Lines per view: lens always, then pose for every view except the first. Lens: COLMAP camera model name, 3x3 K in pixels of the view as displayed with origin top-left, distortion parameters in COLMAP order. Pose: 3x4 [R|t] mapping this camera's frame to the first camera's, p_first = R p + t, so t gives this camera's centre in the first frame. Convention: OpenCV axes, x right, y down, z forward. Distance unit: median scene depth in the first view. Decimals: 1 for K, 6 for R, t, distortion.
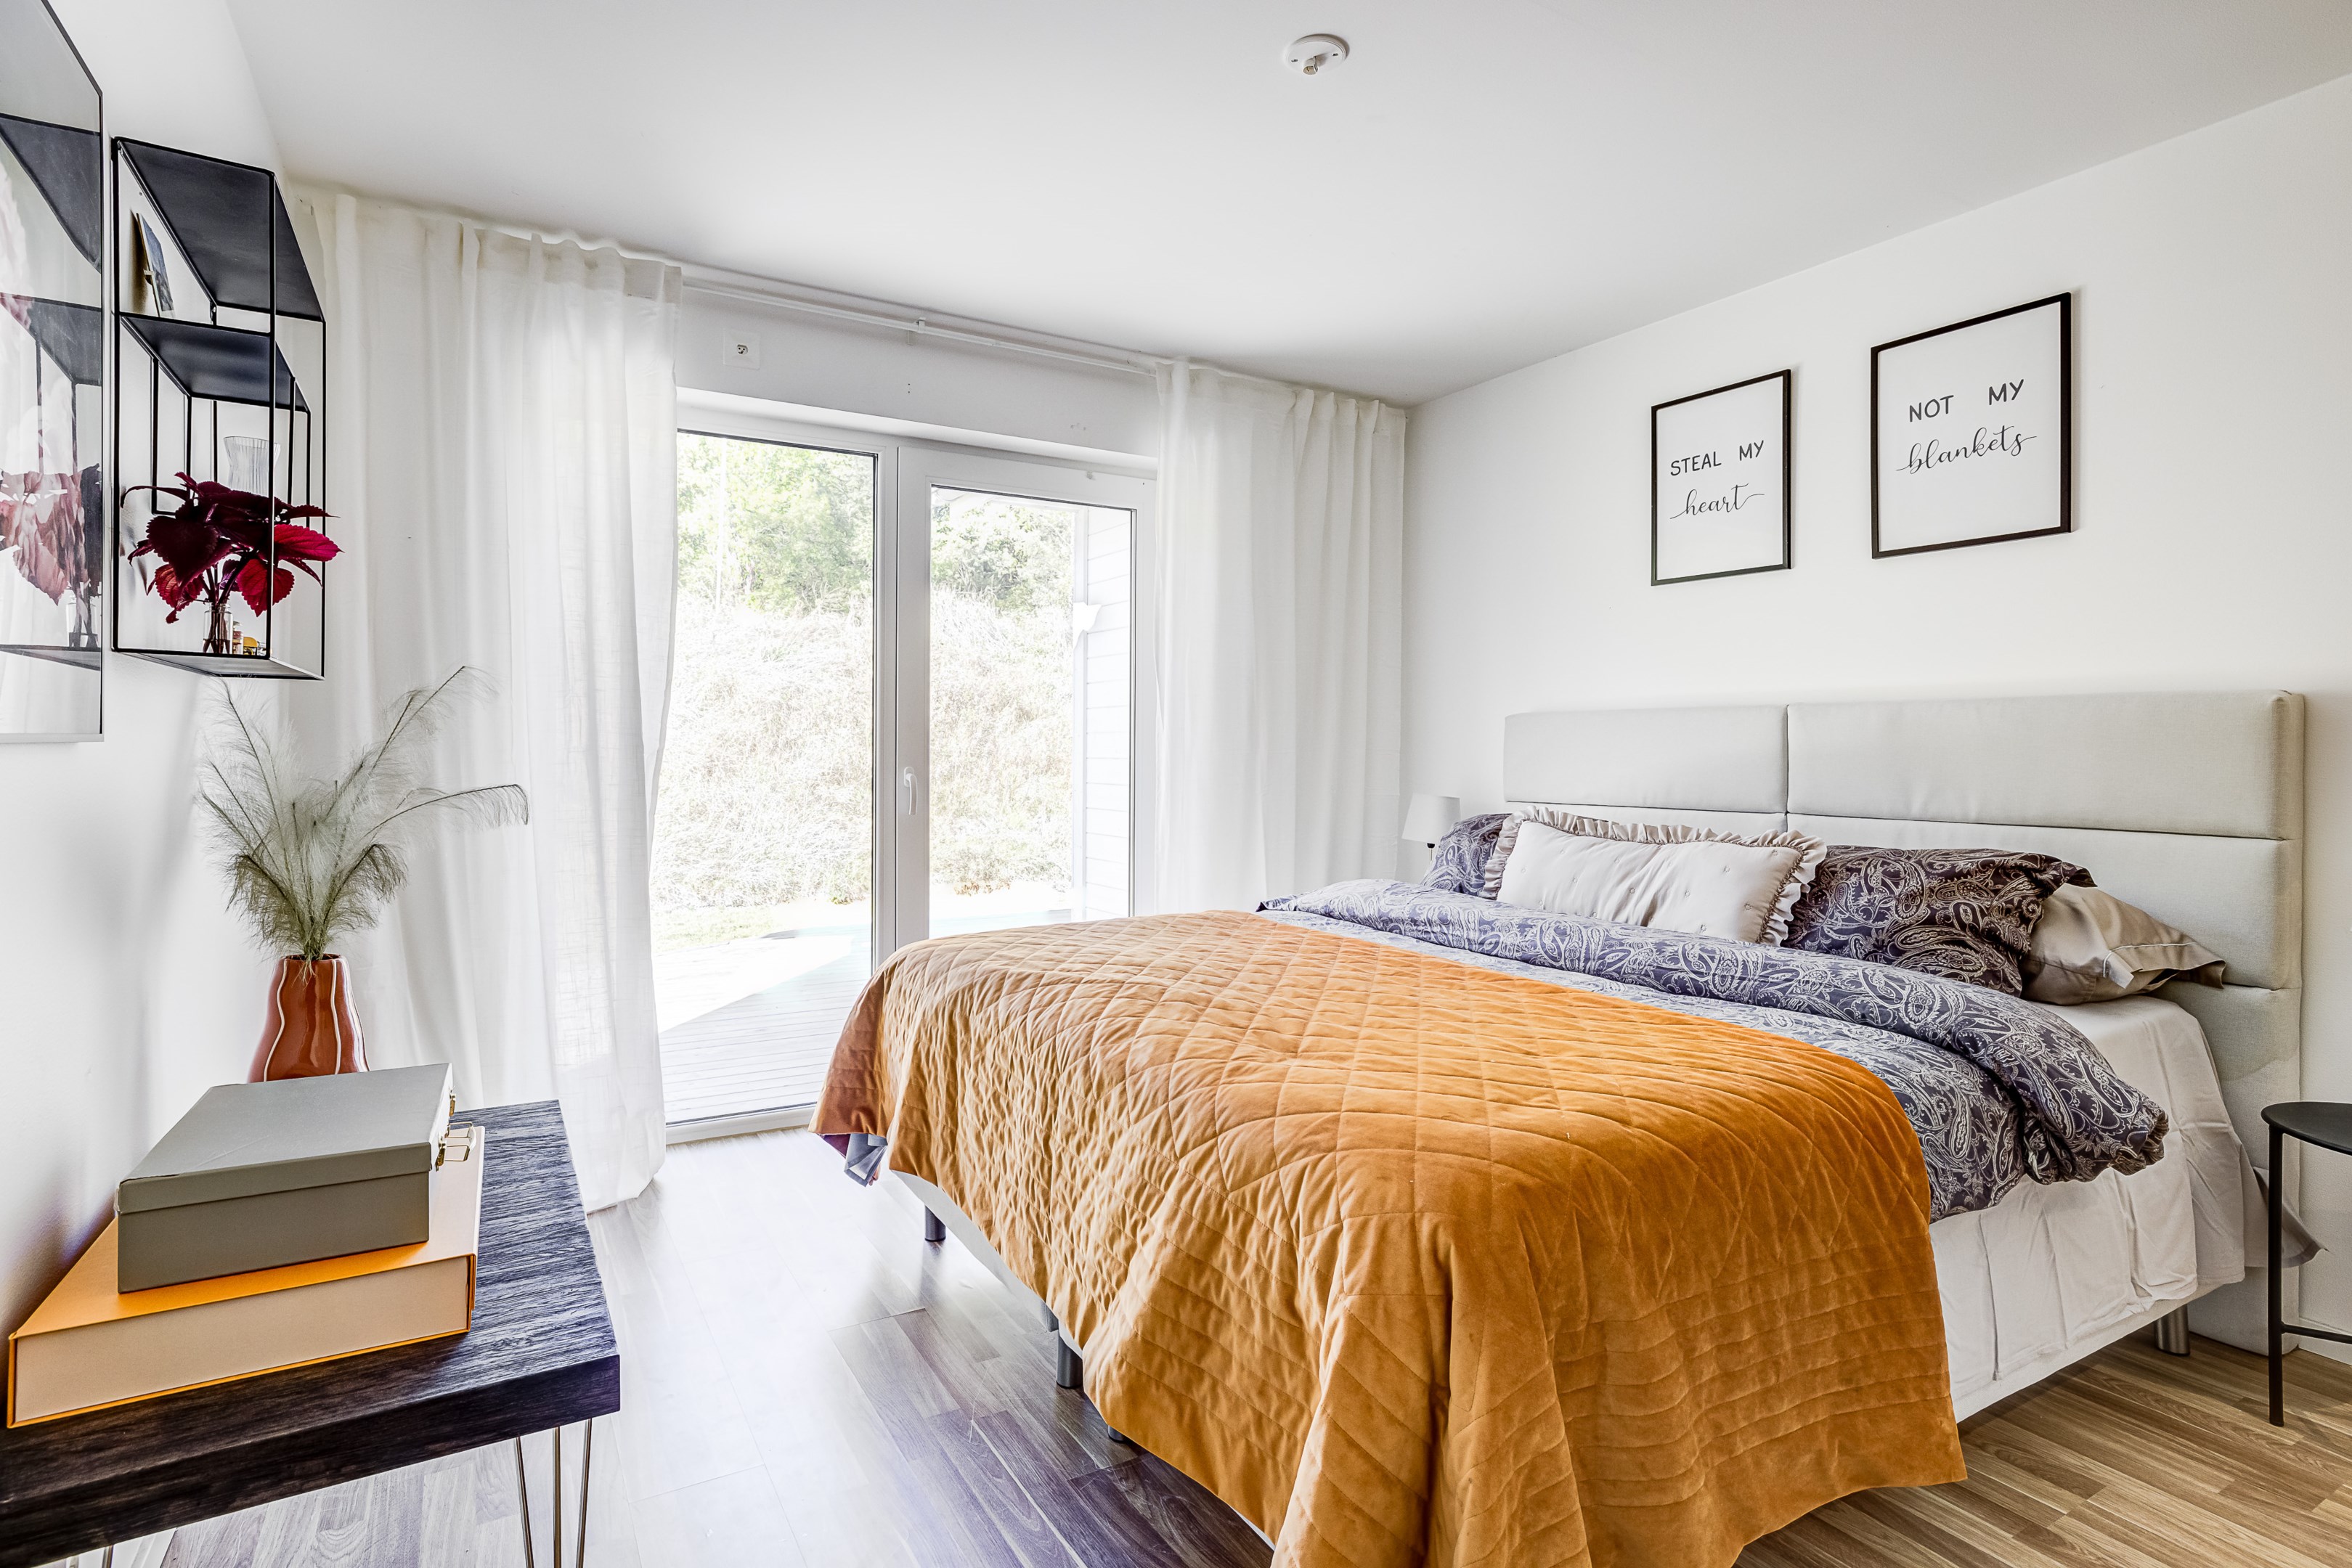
lens RADIAL K [[1201.8, 0, 1175.9], [0, 1201.8, 766.3], [0, 0, 1]] dist [0.004372, 0.000325]
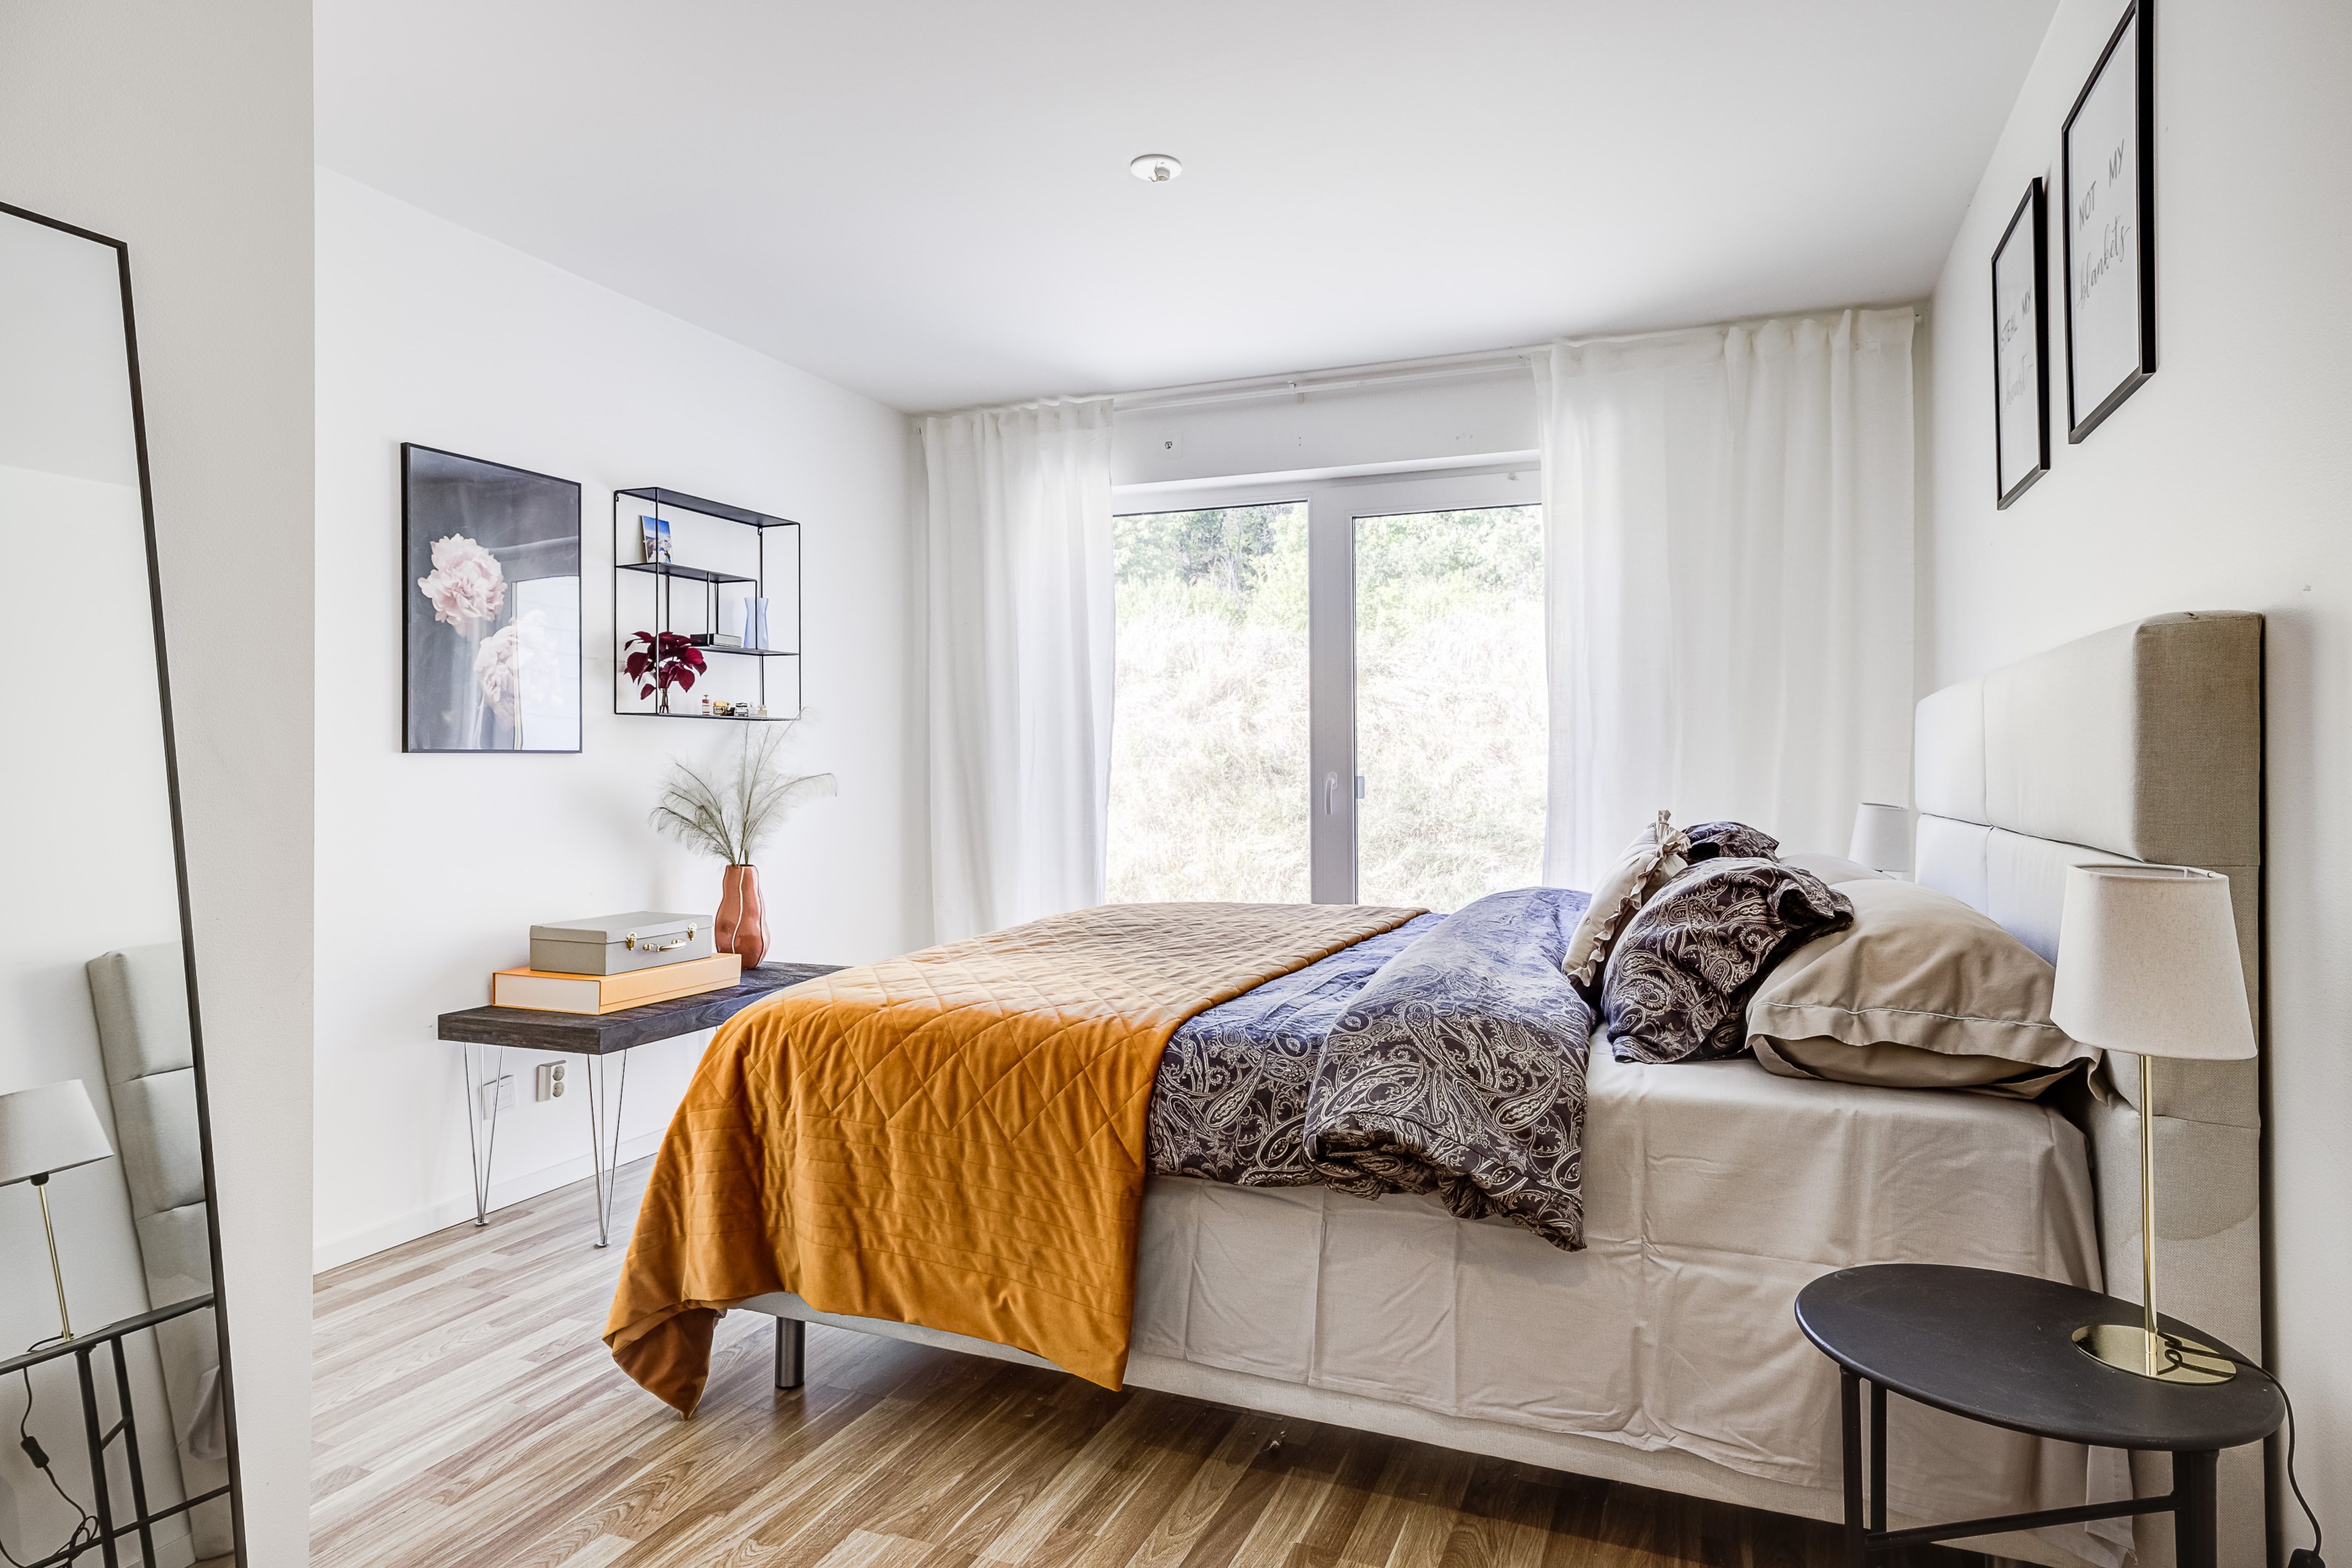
lens RADIAL K [[1361.0, 0, 1174.9], [0, 1361.0, 780.1], [0, 0, 1]] dist [-0.000937, 0.000061]
pose [[0.606175, -0.001963, -0.795329, 0.851763], [-0.004843, 0.999969, -0.006159, 0.018822], [0.795317, 0.007585, 0.606146, 0.144376]]
